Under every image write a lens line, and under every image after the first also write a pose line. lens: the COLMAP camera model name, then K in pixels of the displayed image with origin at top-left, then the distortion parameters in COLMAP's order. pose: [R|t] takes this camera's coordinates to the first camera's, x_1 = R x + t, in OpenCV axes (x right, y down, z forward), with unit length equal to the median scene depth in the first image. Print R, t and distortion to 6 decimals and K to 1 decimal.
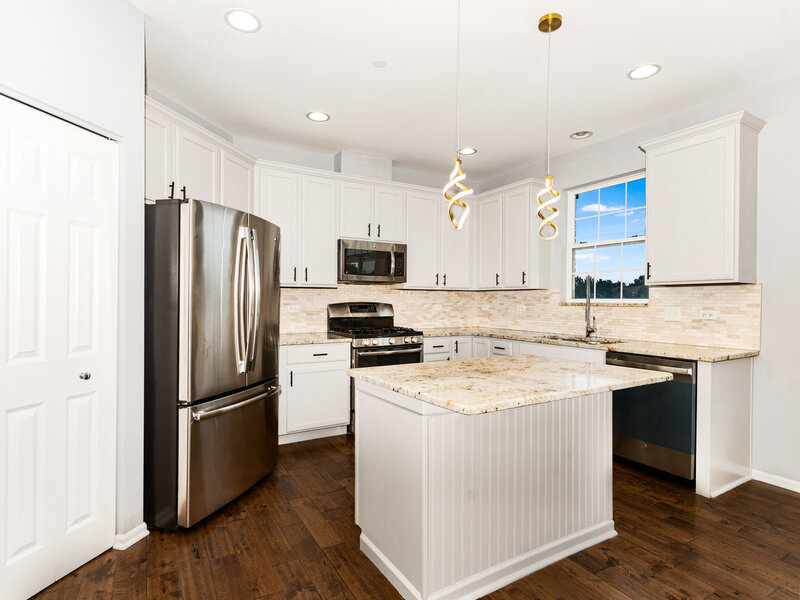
lens RADIAL K [[432.1, 0, 394.1], [0, 432.1, 303.4], [0, 0, 1]] dist [0.007616, 0.001607]
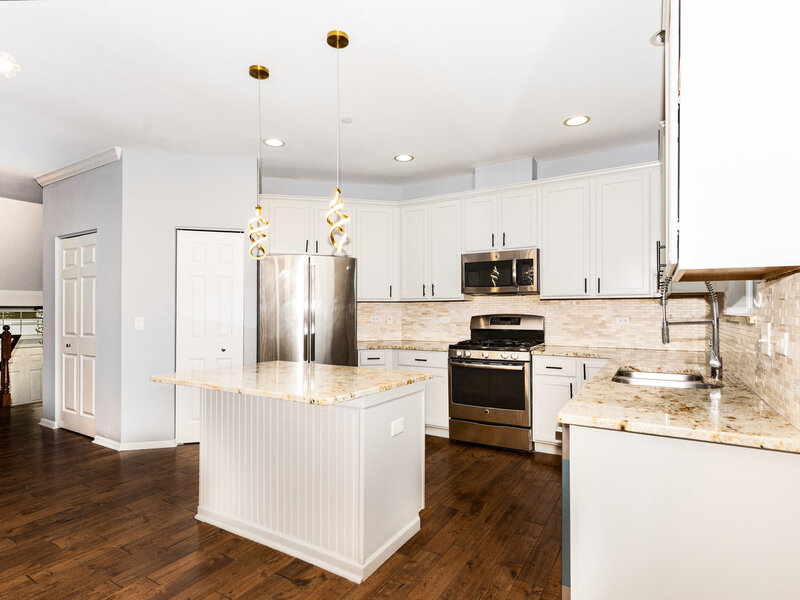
lens RADIAL K [[432.1, 0, 403.3], [0, 432.1, 312.1], [0, 0, 1]] dist [0.007616, 0.001607]
pose [[0.467511, -0.005125, -0.883972, 0.706733], [-0.004140, 0.999960, -0.007988, 0.001337], [0.883978, 0.007394, 0.467471, 0.361473]]
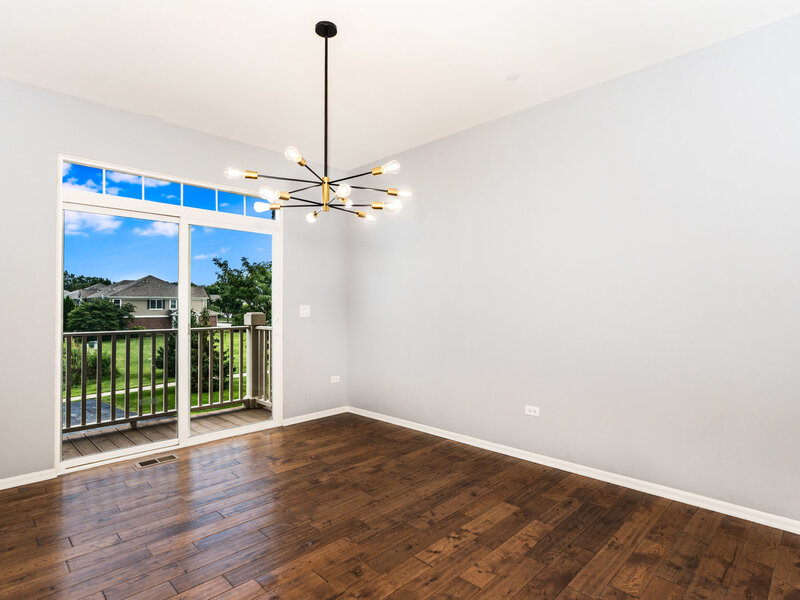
lens RADIAL K [[441.0, 0, 400.2], [0, 441.0, 301.2], [0, 0, 1]] dist [0.001889, 0.000735]
pose [[-0.243520, 0.005453, 0.969881, -0.169458], [0.007418, 0.999965, -0.003759, 0.006432], [-0.969868, 0.006279, -0.243552, 0.200874]]
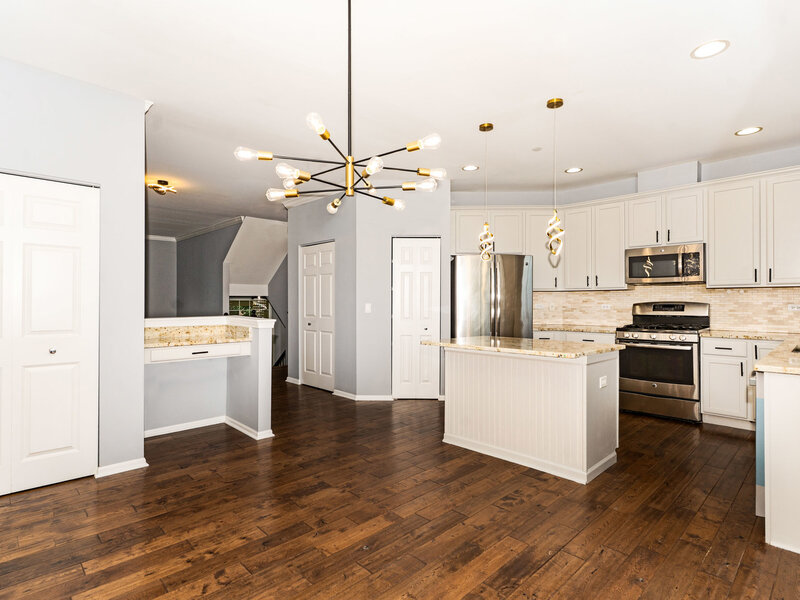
lens RADIAL K [[432.1, 0, 399.4], [0, 432.1, 301.8], [0, 0, 1]] dist [0.007616, 0.001607]
pose [[0.229903, -0.004317, -0.973204, 0.866329], [-0.006600, 0.999960, -0.005995, 0.008847], [0.973191, 0.007802, 0.229866, 0.100305]]
